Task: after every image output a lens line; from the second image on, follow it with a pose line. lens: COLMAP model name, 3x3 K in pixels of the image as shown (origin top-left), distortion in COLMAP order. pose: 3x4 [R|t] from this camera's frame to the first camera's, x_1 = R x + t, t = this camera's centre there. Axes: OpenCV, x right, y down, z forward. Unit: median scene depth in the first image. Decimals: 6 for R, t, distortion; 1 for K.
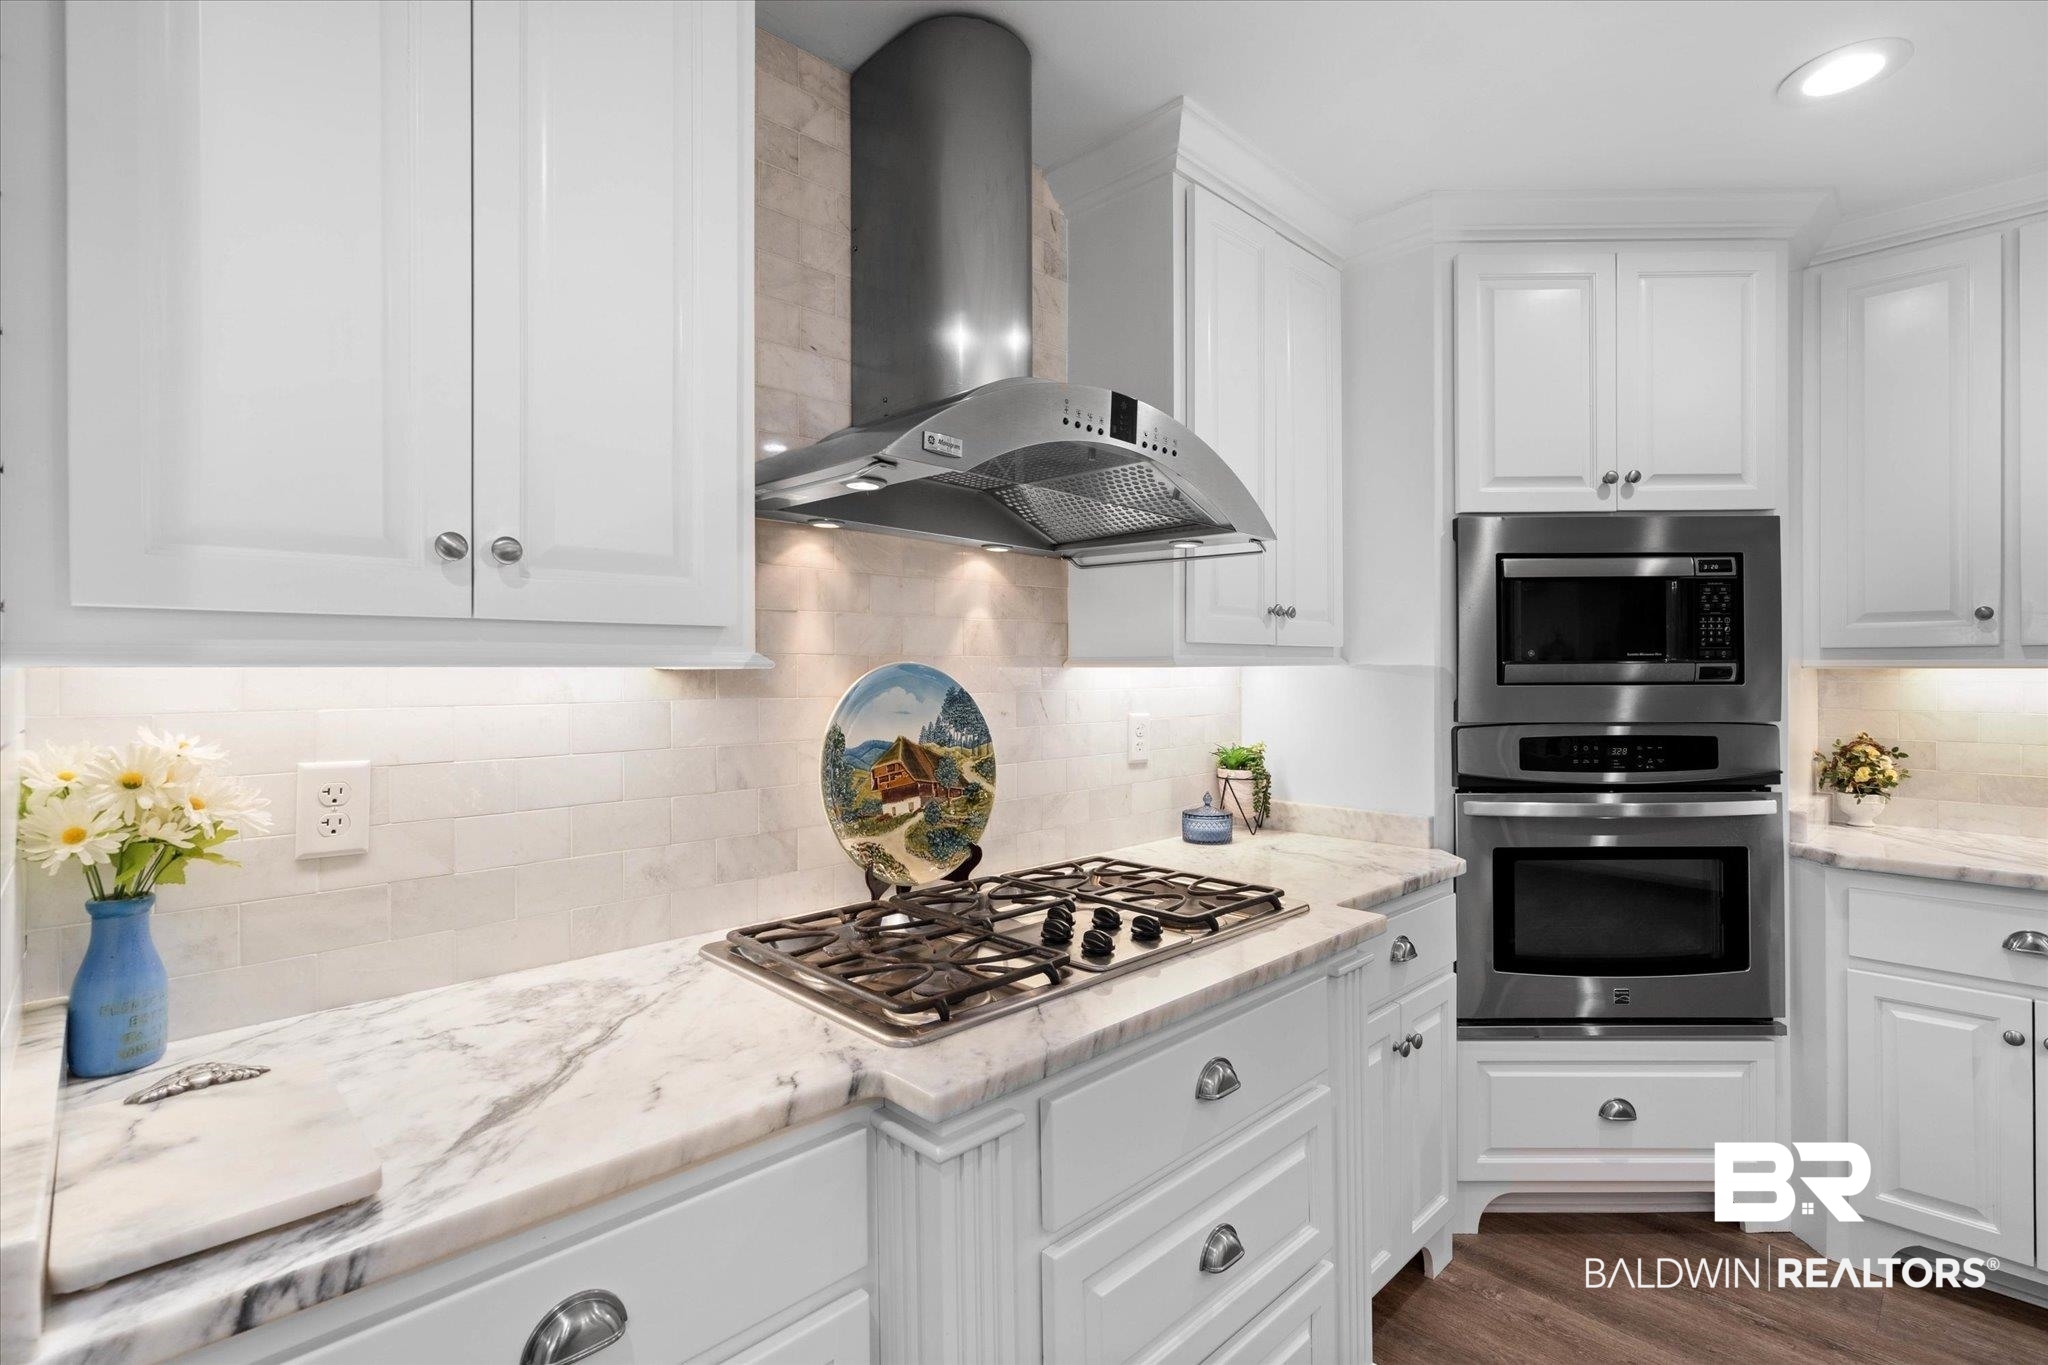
lens RADIAL K [[953.1, 0, 1068.1], [0, 953.1, 668.4], [0, 0, 1]] dist [-0.001194, -0.000446]
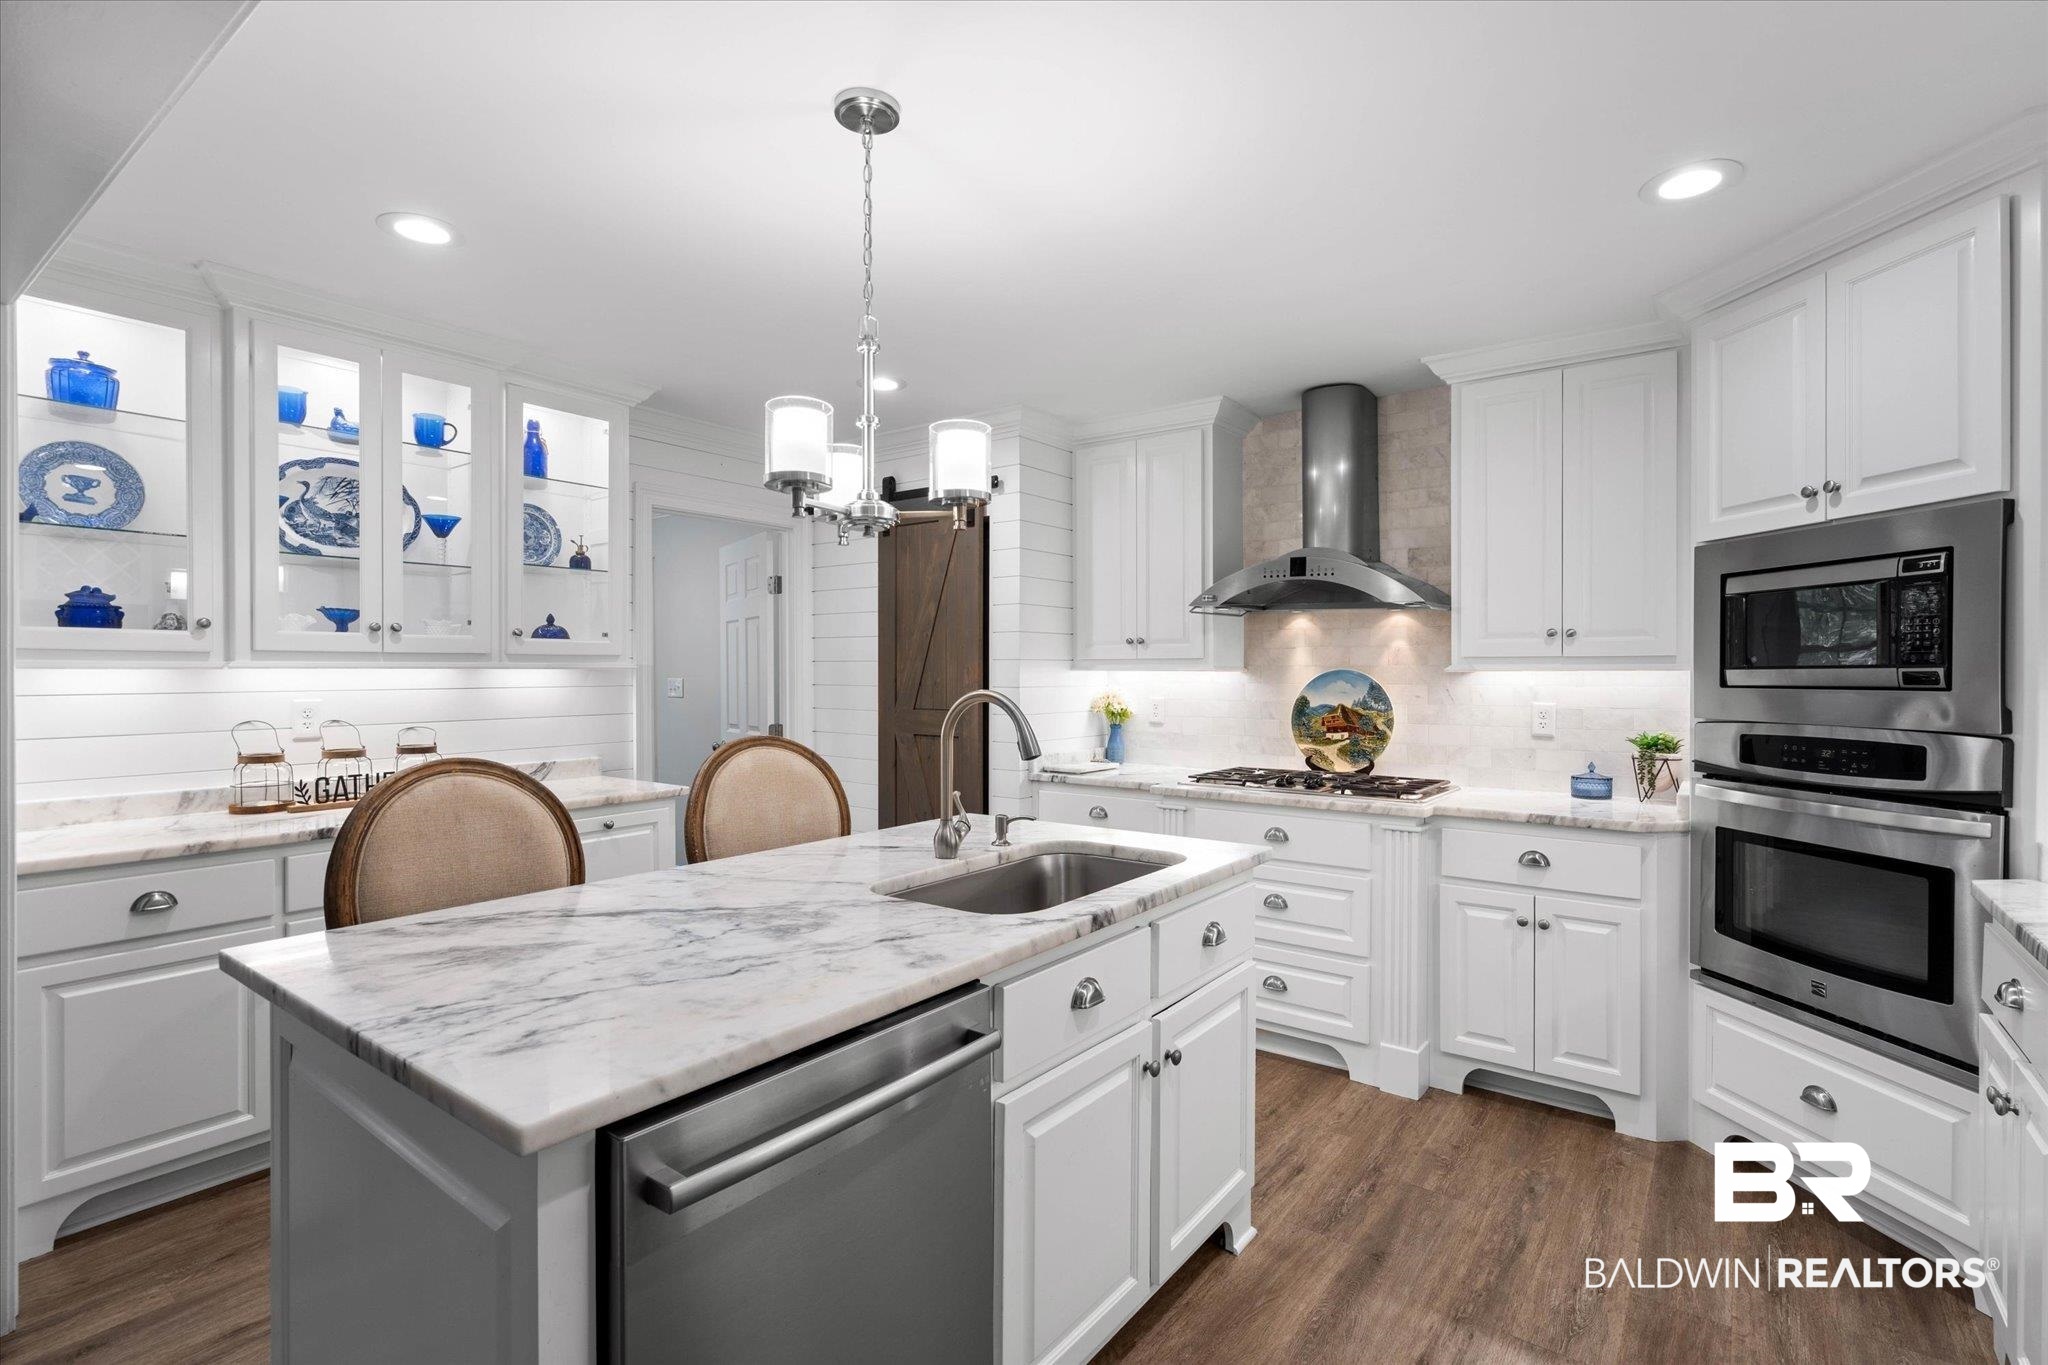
lens RADIAL K [[973.8, 0, 1022.2], [0, 973.8, 673.6], [0, 0, 1]] dist [0.001468, 0.000033]
pose [[0.131405, 0.003117, -0.991324, 1.775724], [-0.001661, 0.999994, 0.002924, -0.001546], [0.991327, 0.001262, 0.131409, -0.003374]]
